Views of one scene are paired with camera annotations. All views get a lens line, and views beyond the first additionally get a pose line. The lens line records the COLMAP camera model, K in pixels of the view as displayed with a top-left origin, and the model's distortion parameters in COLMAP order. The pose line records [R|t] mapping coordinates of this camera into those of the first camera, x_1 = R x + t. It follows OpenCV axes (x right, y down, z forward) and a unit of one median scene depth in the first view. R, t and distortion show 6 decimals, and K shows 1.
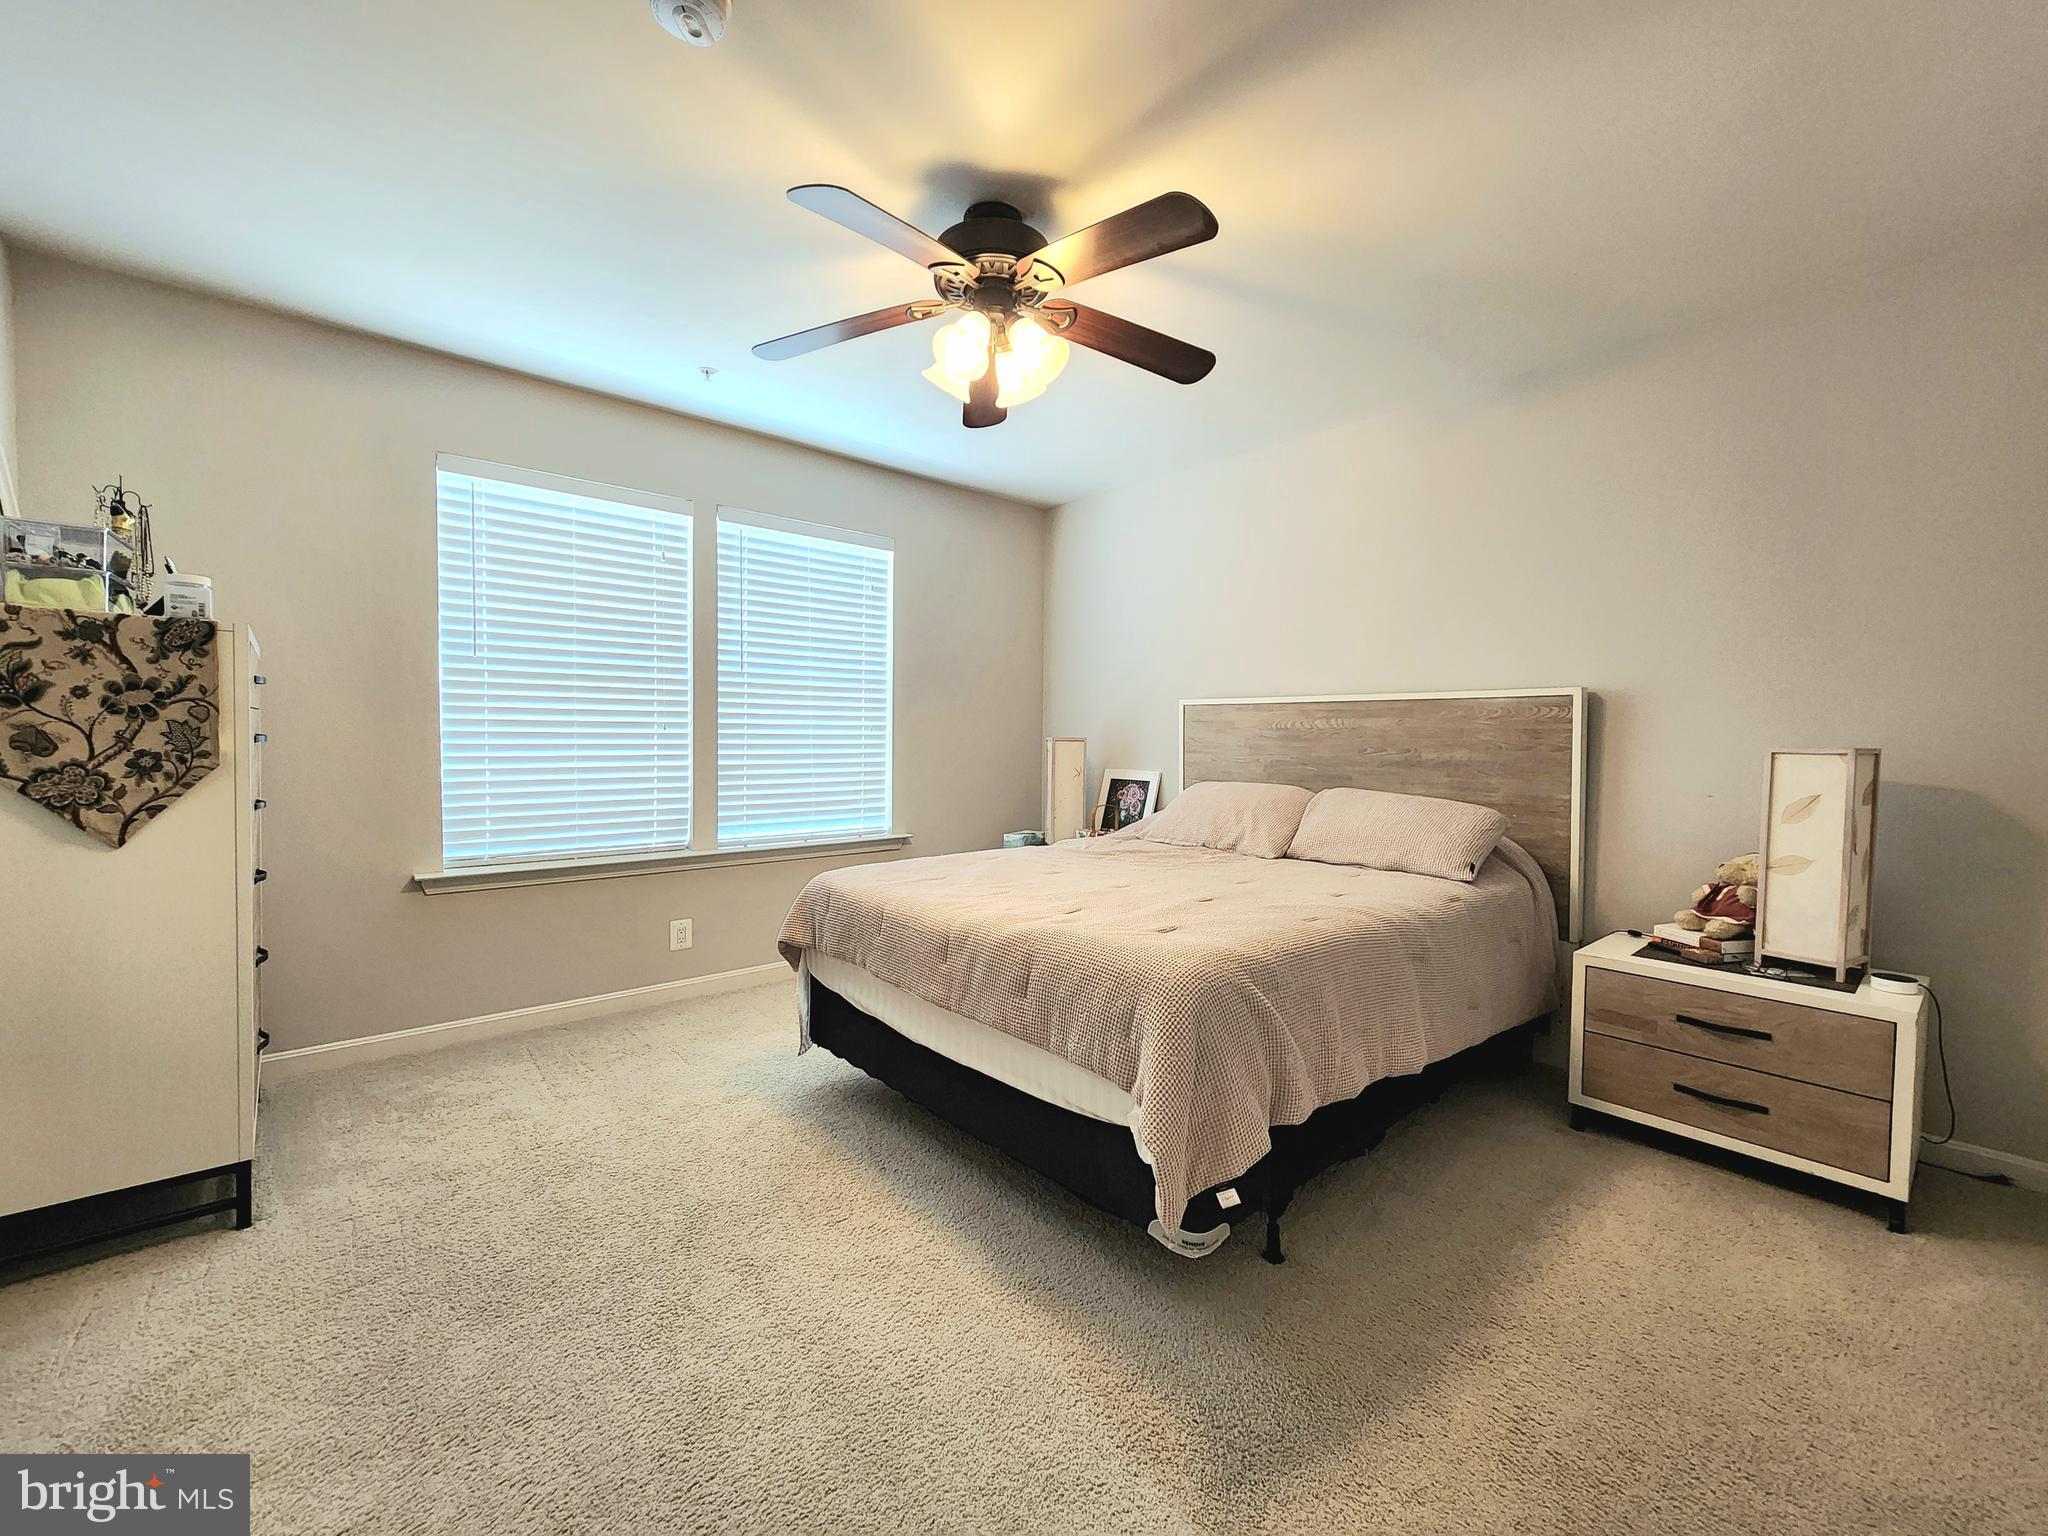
lens RADIAL K [[854.9, 0, 1032.4], [0, 854.9, 758.3], [0, 0, 1]] dist [-0.001735, 0.001415]
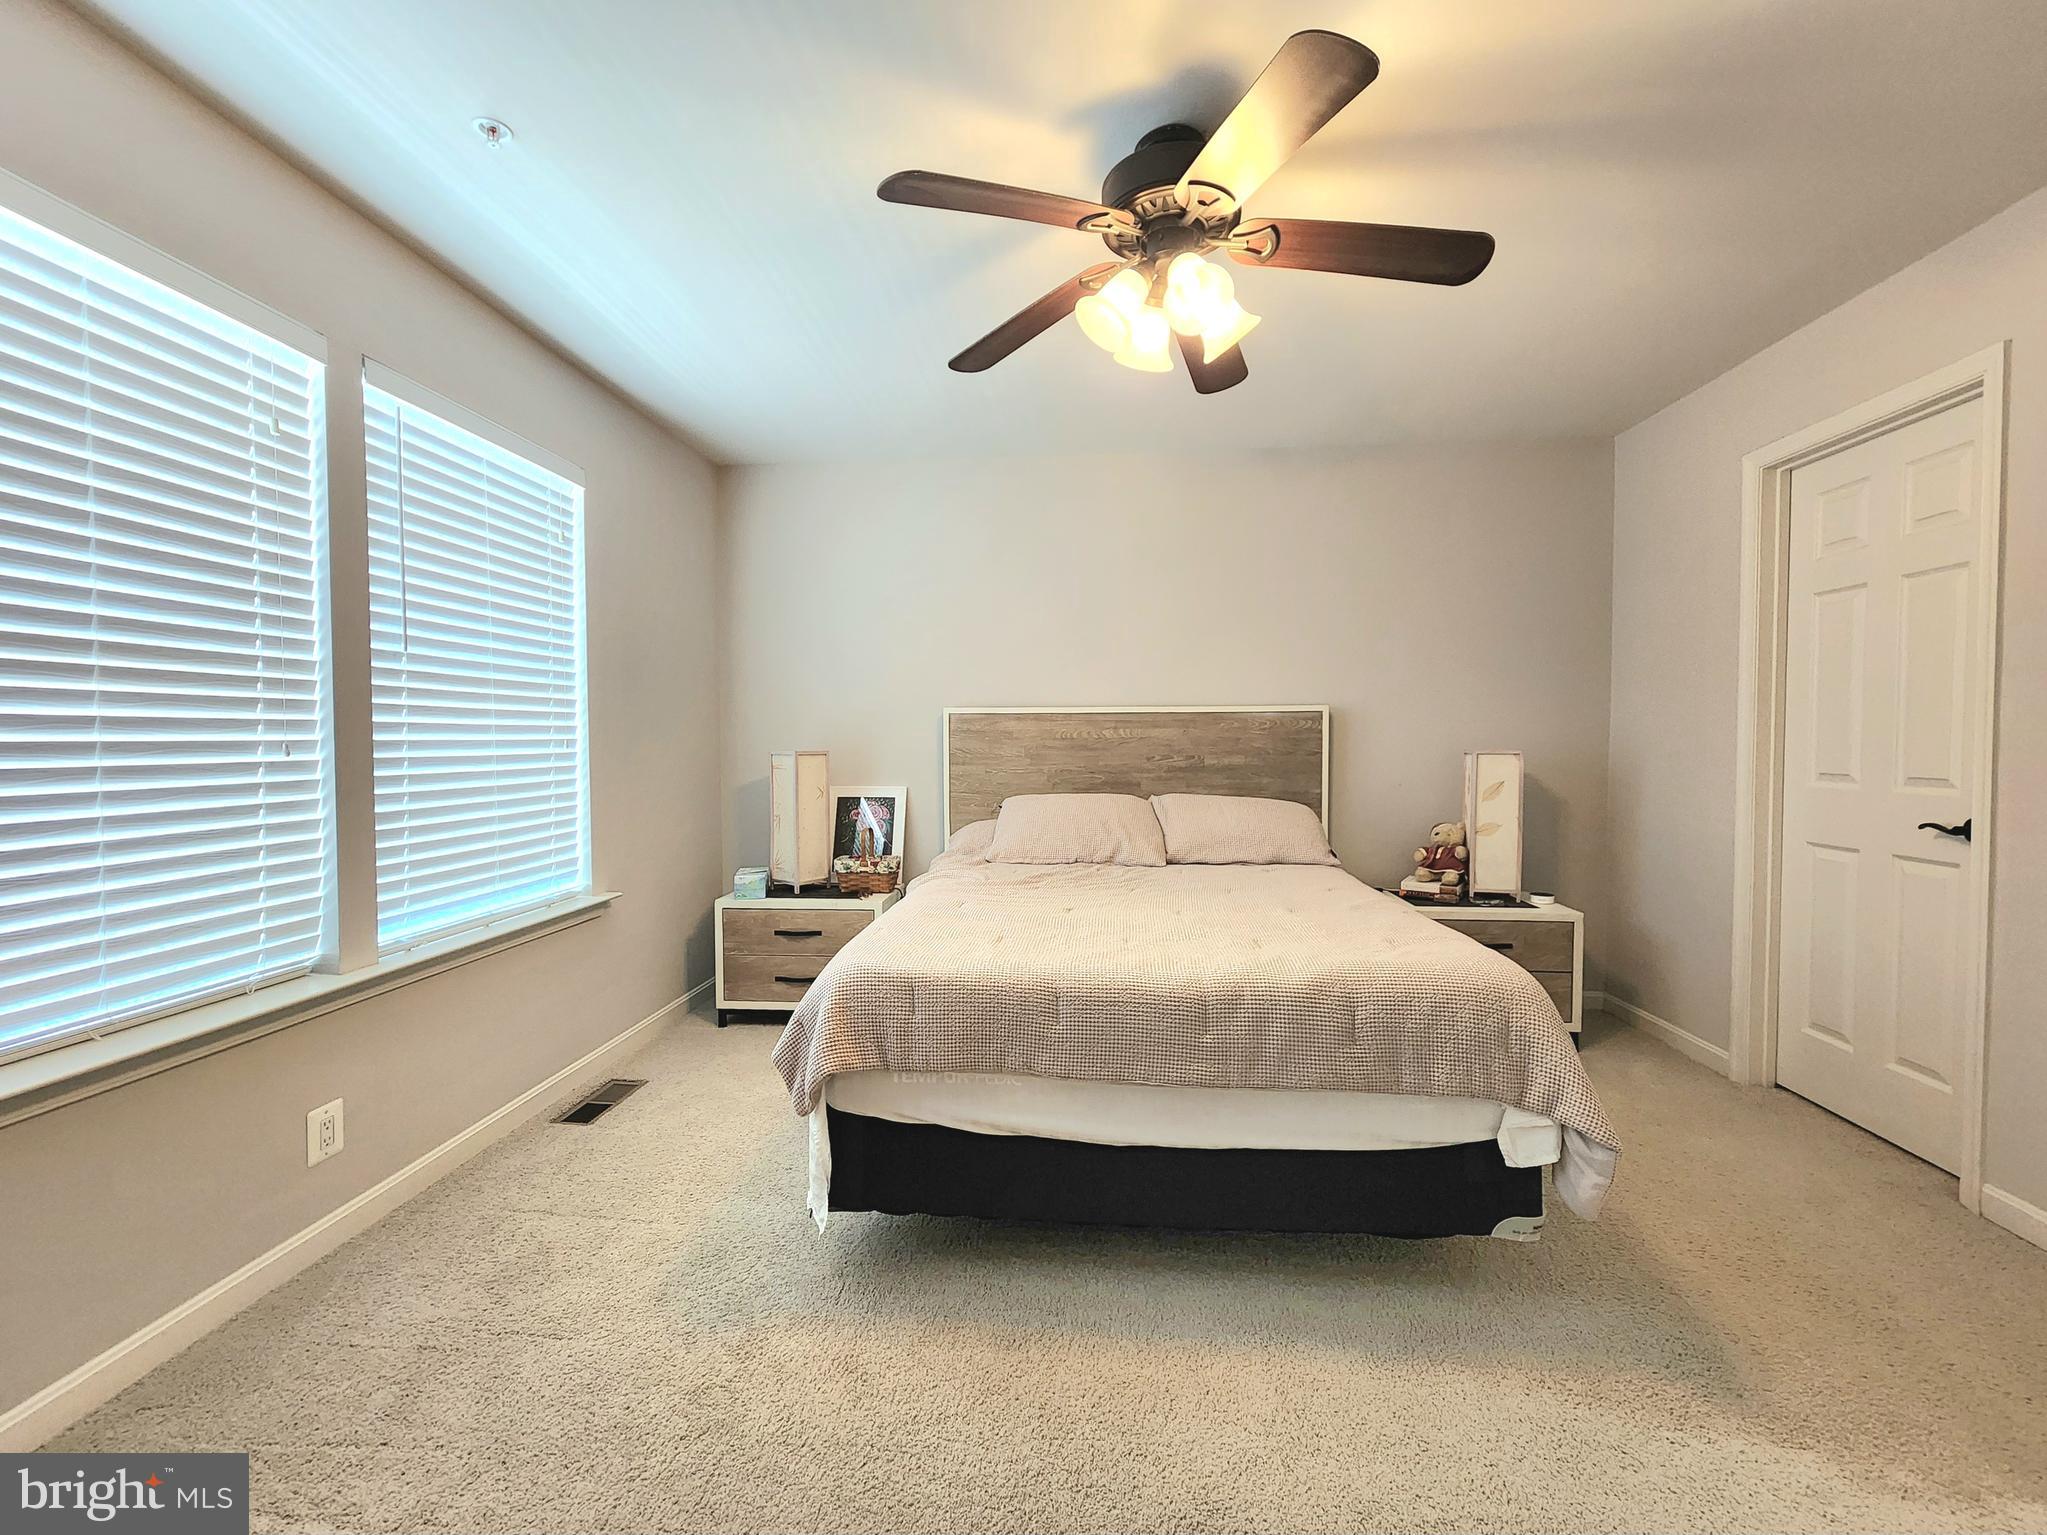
lens RADIAL K [[854.4, 0, 1038.6], [0, 854.4, 764.1], [0, 0, 1]] dist [-0.001735, 0.001415]
pose [[0.726944, -0.032377, 0.685933, -0.505390], [0.029829, 0.999434, 0.015562, -0.024831], [-0.686049, 0.009148, 0.727498, 0.330983]]
